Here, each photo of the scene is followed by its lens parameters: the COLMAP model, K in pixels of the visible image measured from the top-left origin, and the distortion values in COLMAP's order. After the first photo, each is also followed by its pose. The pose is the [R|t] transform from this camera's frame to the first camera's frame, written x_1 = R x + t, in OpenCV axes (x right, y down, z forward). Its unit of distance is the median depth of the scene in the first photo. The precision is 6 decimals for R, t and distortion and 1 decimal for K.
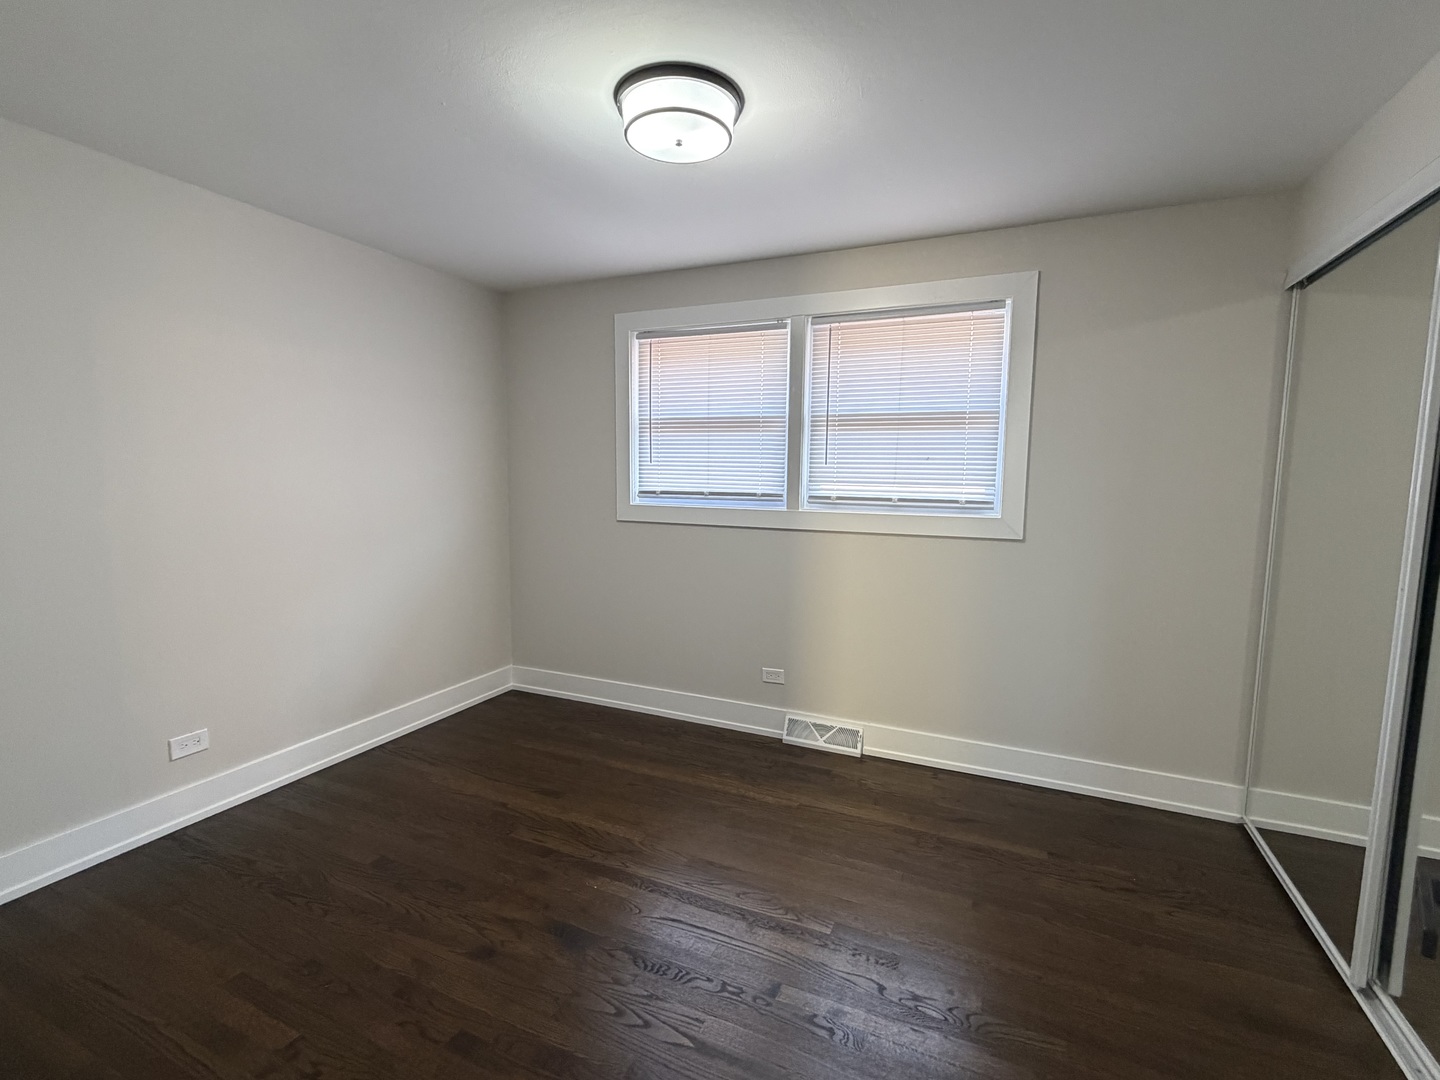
lens RADIAL K [[641.3, 0, 720.0], [0, 641.3, 540.0], [0, 0, 1]] dist [-0.001403, -0.000120]
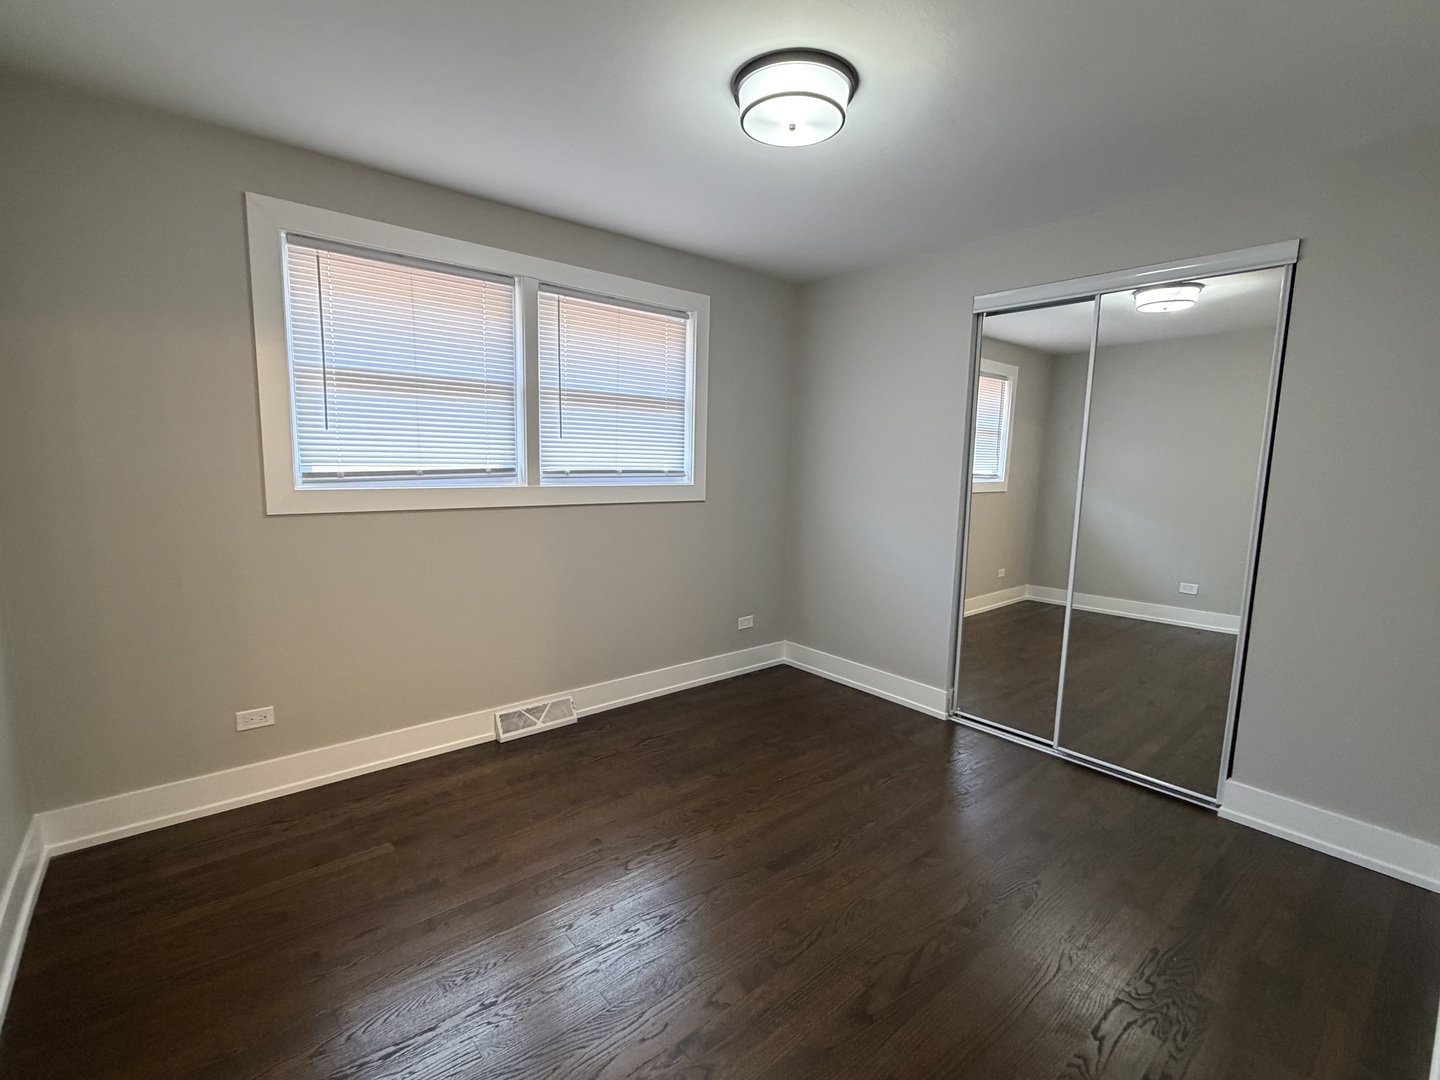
lens RADIAL K [[682.8, 0, 720.0], [0, 682.8, 540.0], [0, 0, 1]] dist [0.044939, 0.000019]
pose [[0.444975, -0.119507, 0.887533, -0.678462], [0.078490, 0.992447, 0.094282, -0.043266], [-0.892097, 0.027710, 0.450994, 0.307003]]
